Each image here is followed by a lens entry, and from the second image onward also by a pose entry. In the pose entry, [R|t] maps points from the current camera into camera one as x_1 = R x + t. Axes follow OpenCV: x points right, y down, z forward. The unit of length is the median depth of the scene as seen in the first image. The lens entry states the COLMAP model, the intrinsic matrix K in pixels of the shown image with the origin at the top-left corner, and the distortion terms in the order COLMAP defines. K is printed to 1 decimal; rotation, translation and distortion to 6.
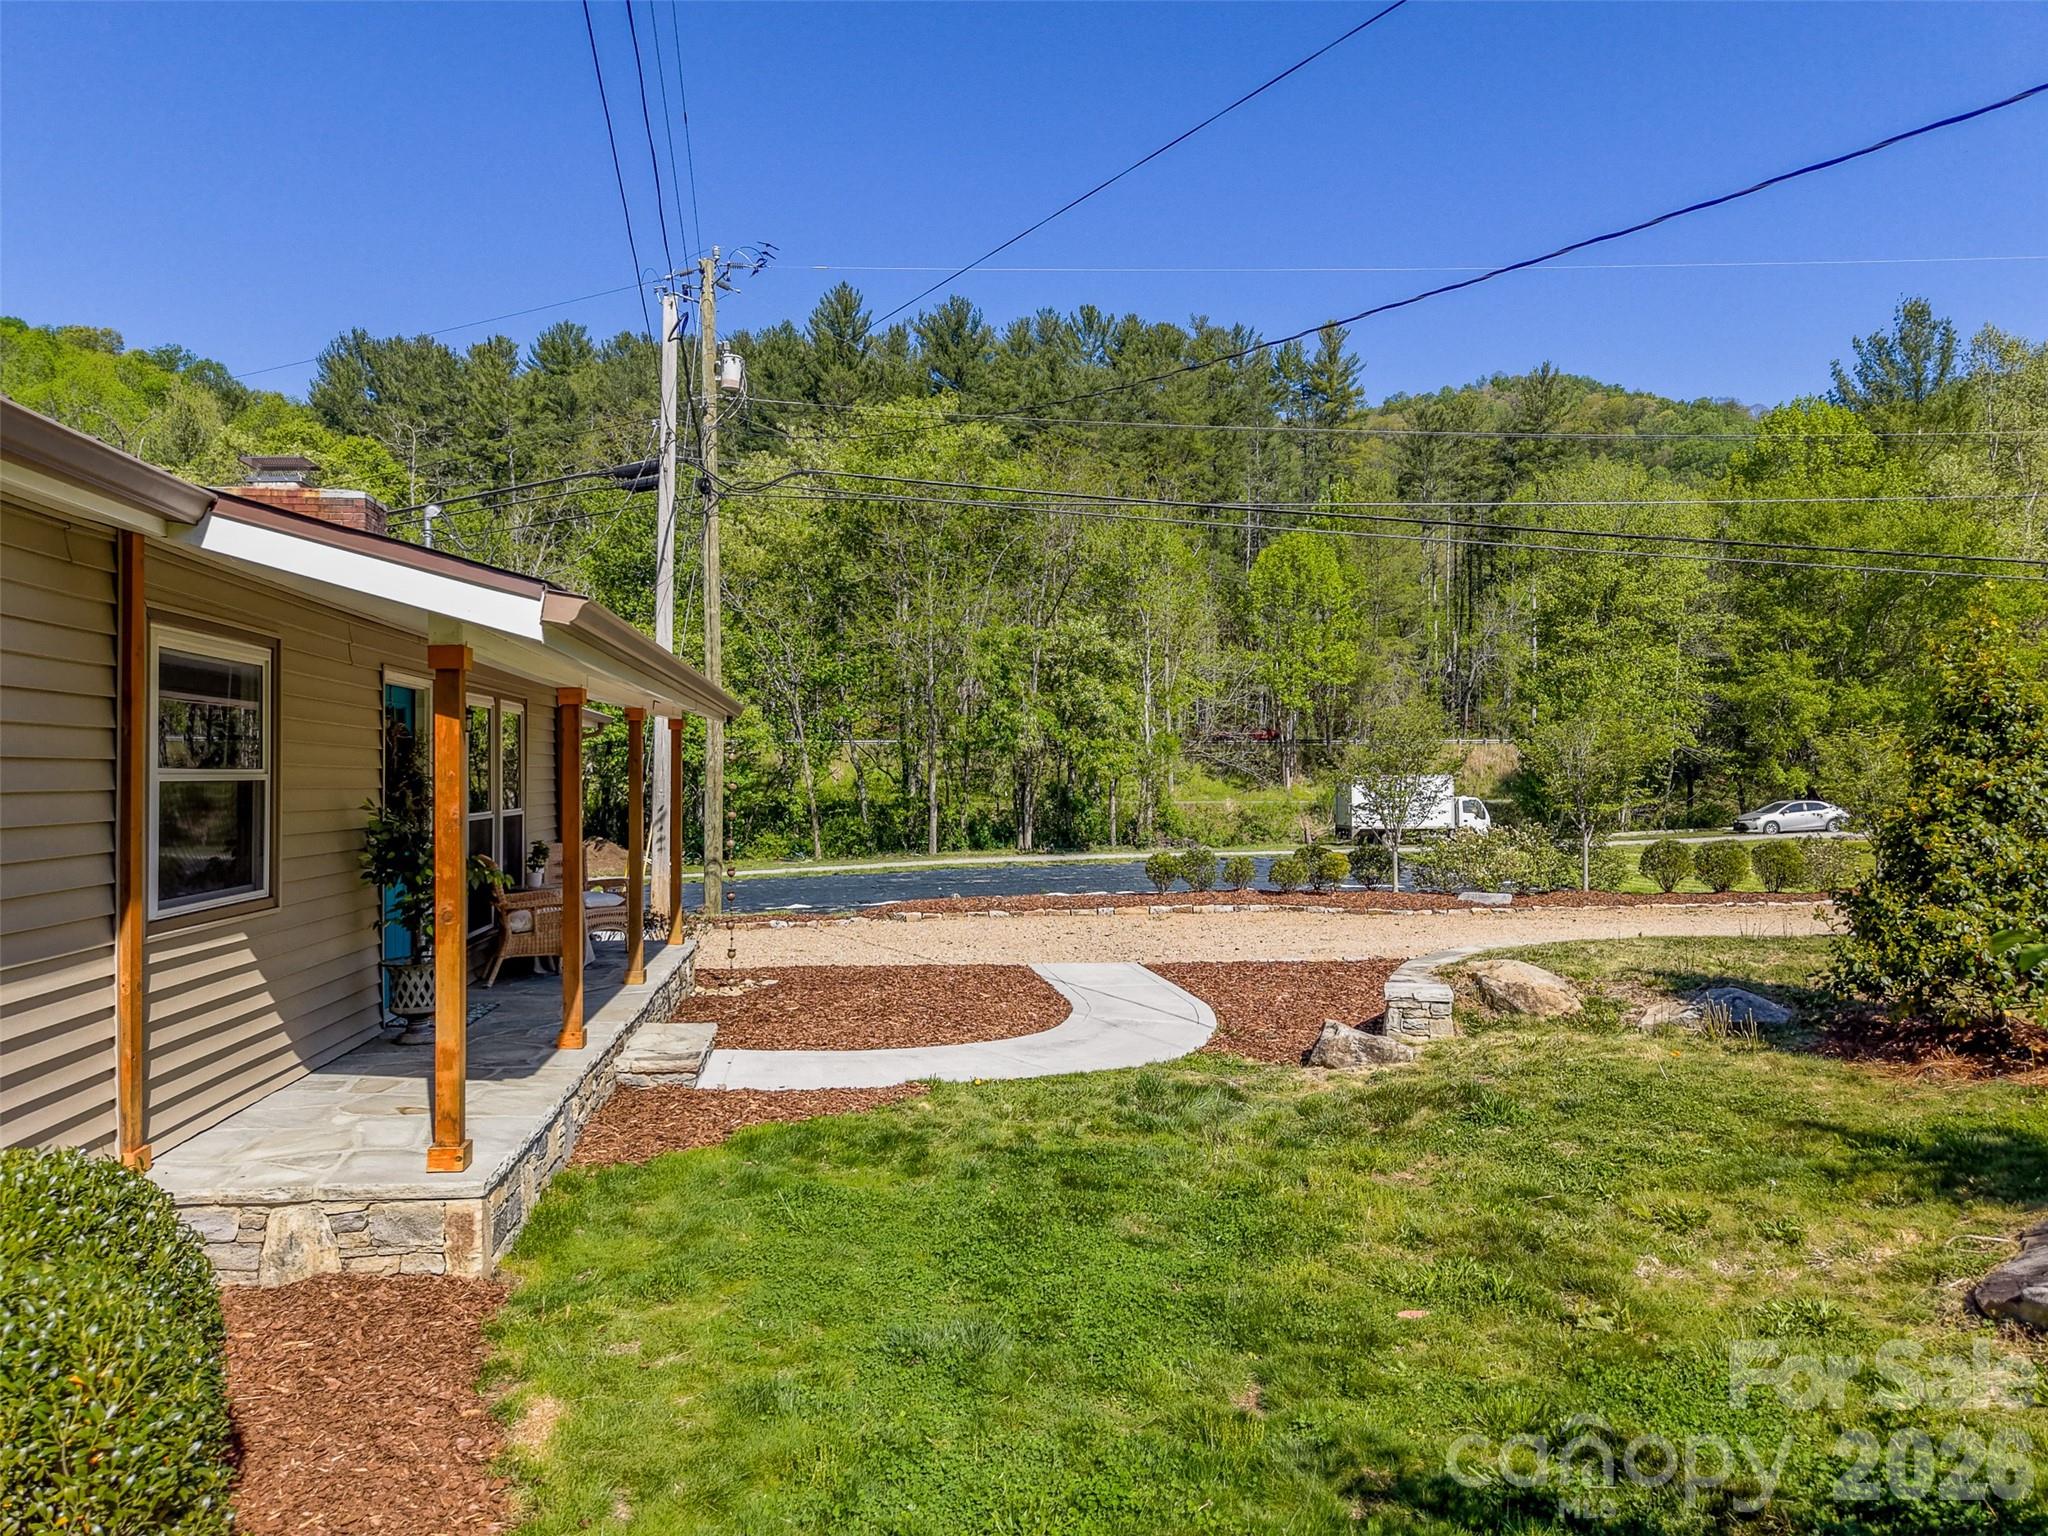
lens RADIAL K [[1364.9, 0, 1014.2], [0, 1364.9, 770.3], [0, 0, 1]] dist [0.038170, -0.032156]
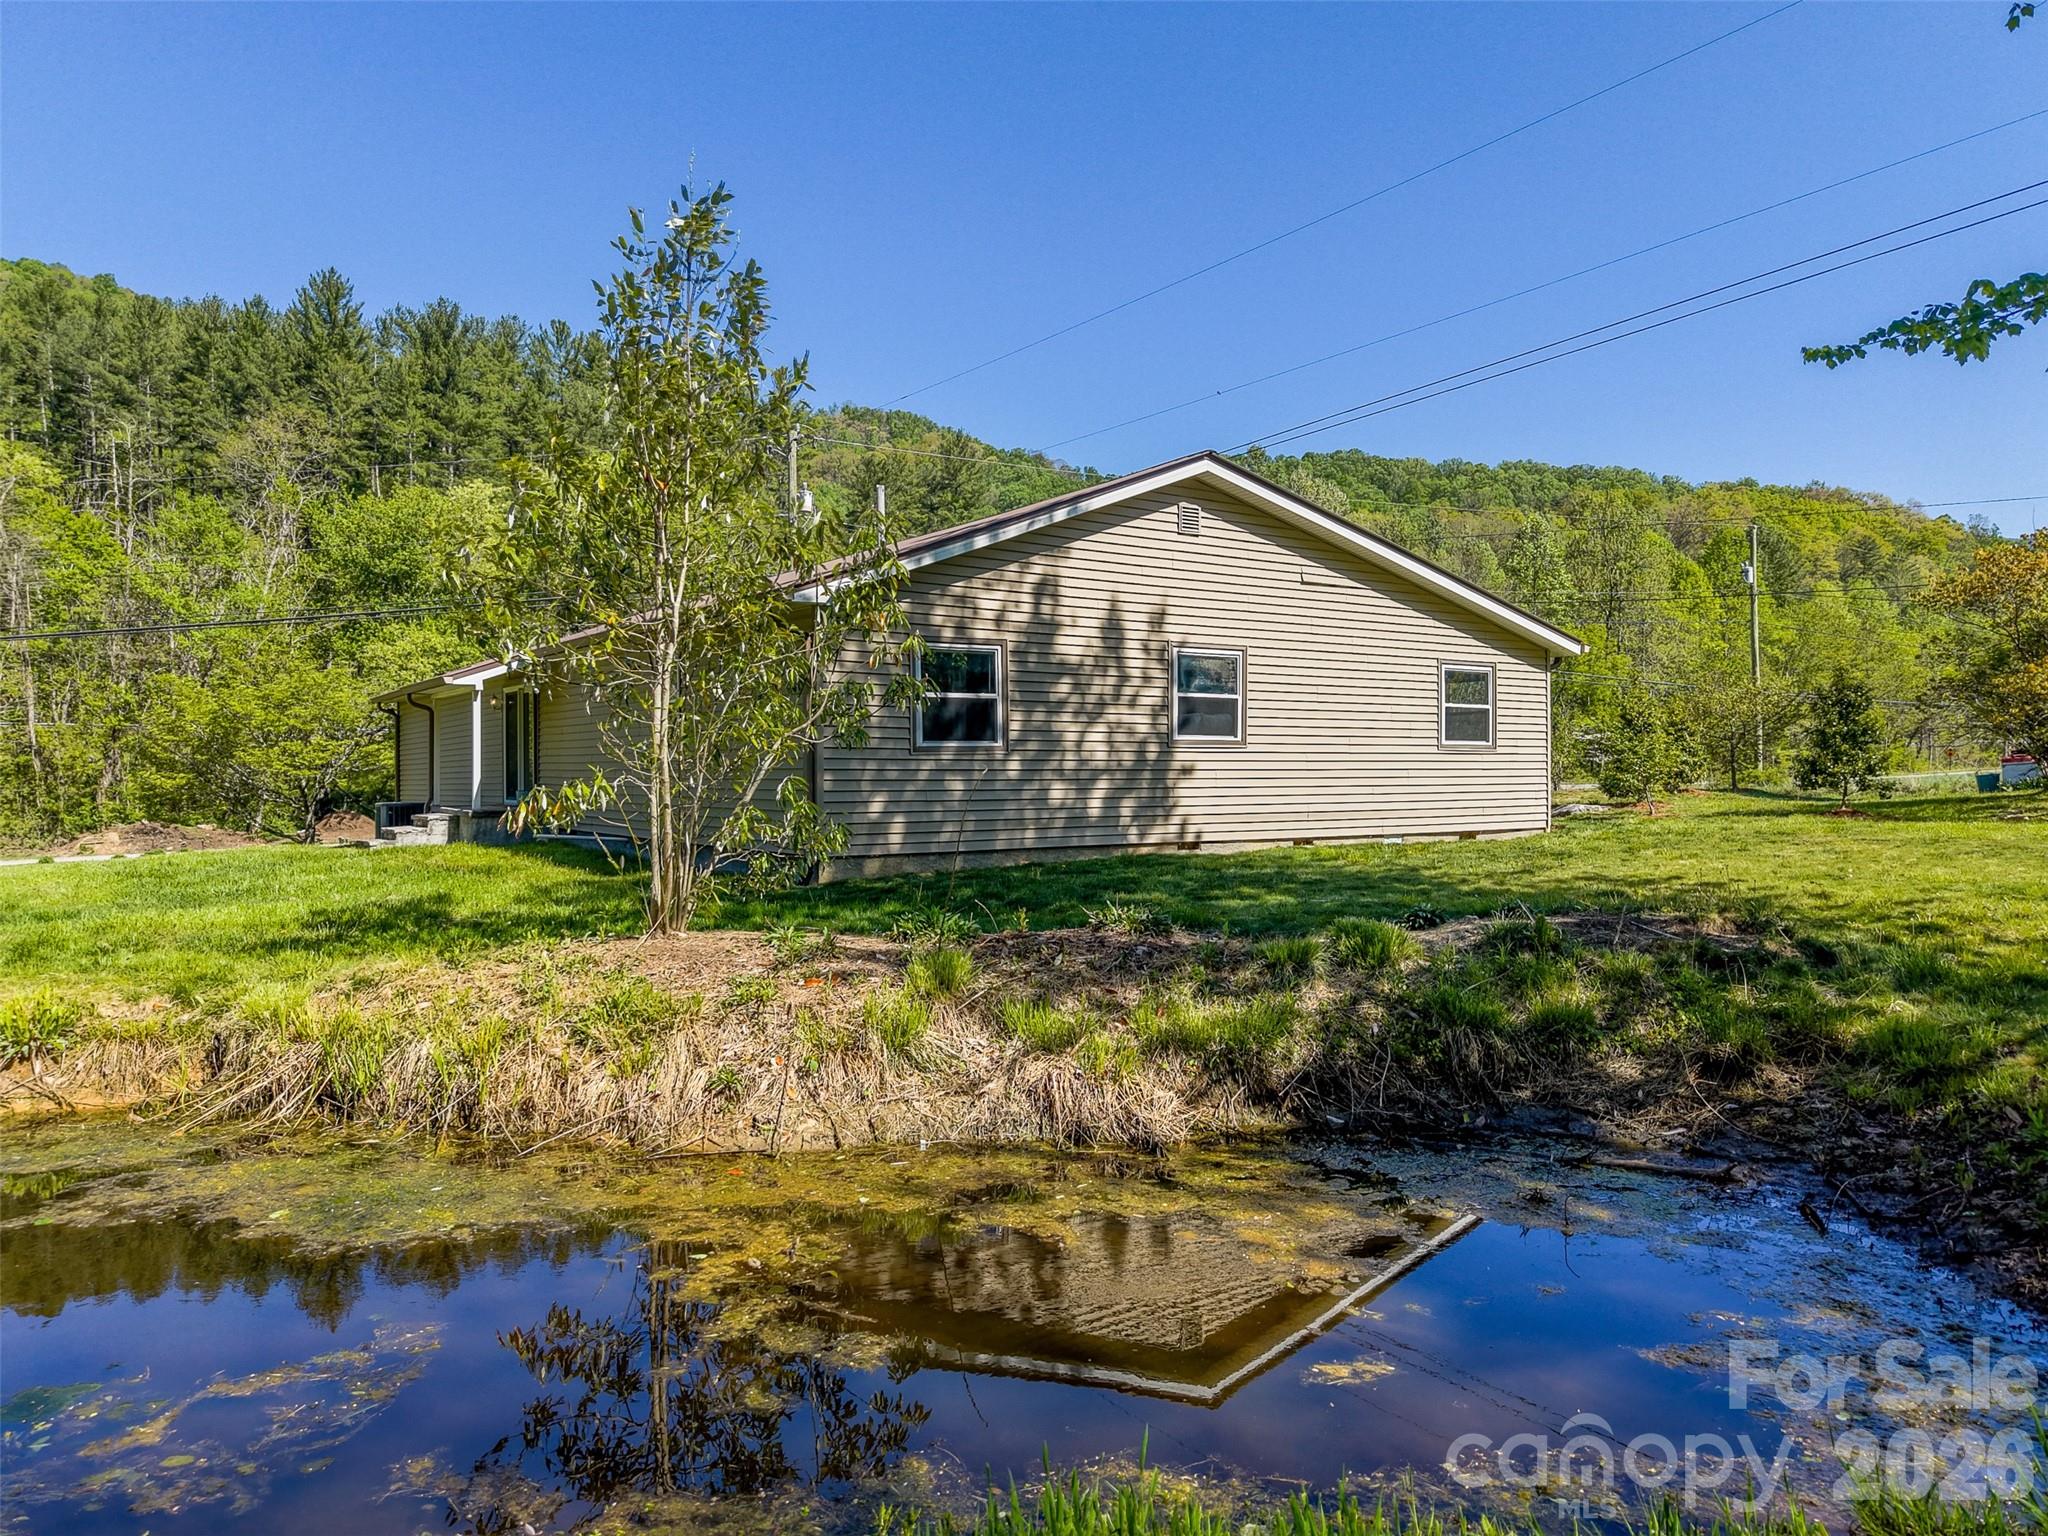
lens RADIAL K [[1364.9, 0, 1014.2], [0, 1364.9, 770.3], [0, 0, 1]] dist [0.038170, -0.032156]
pose [[0.889301, 0.000110, 0.457322, -0.131776], [-0.000016, 1.000000, -0.000210, 0.005995], [-0.457322, 0.000179, 0.889301, -0.105132]]
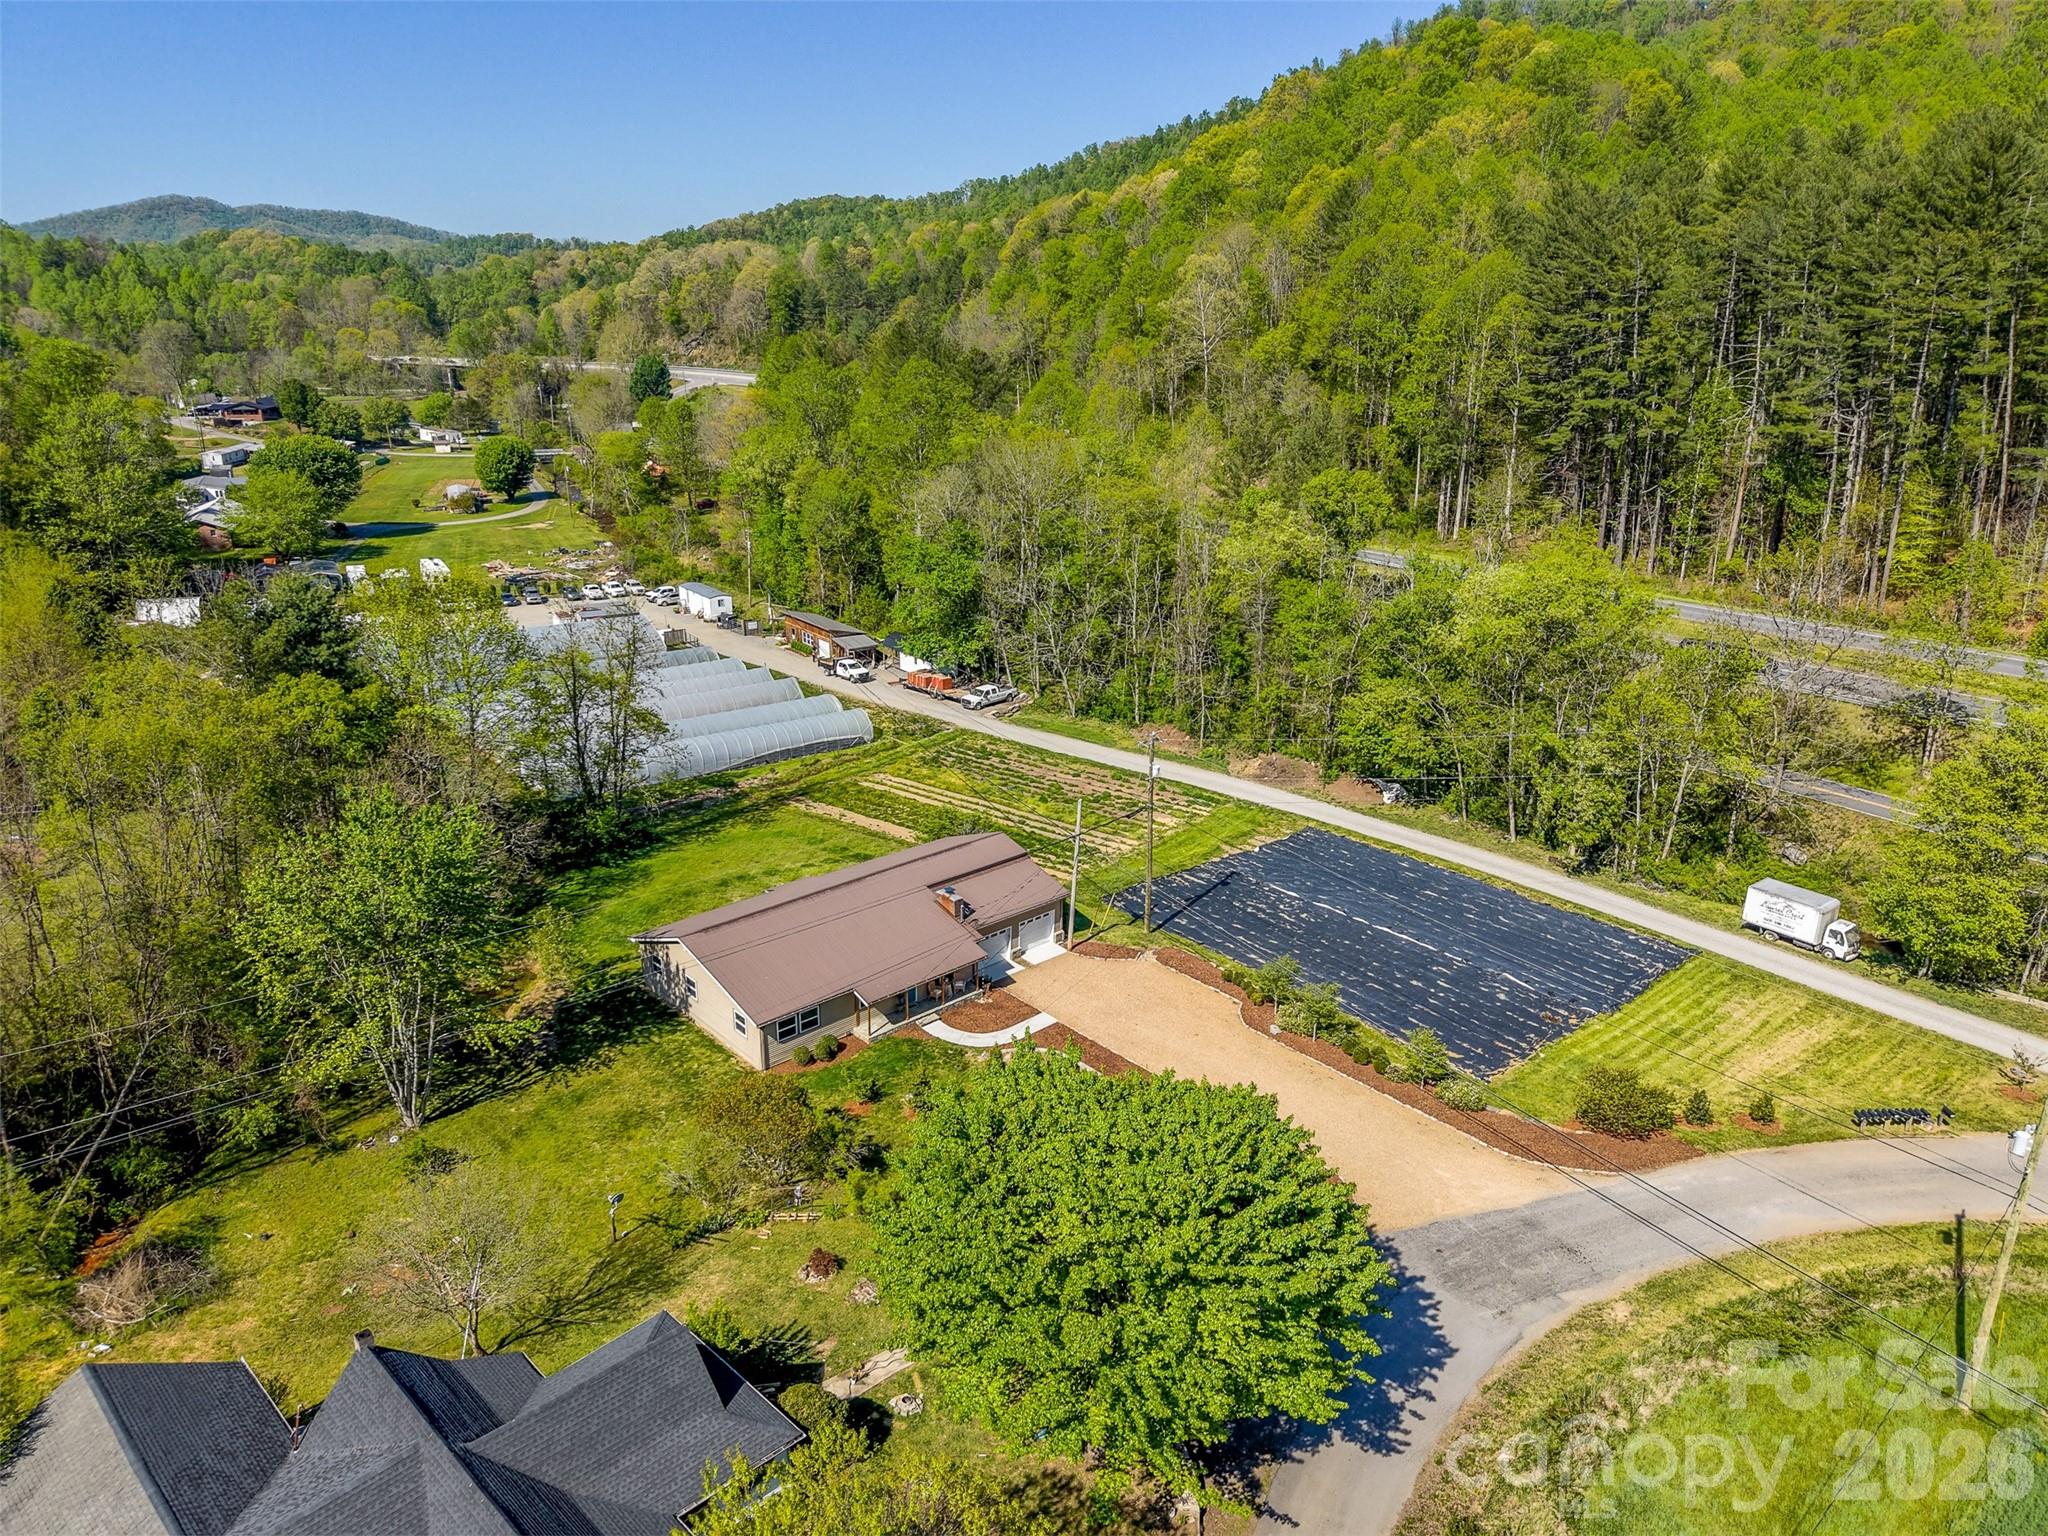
lens RADIAL K [[1364.9, 0, 1014.2], [0, 1364.9, 770.3], [0, 0, 1]] dist [0.038170, -0.032156]
pose [[0.562033, 0.279731, -0.778376, 0.361180], [-0.002011, 0.941533, 0.336914, -0.239028], [0.827112, -0.187791, 0.529735, -0.159366]]
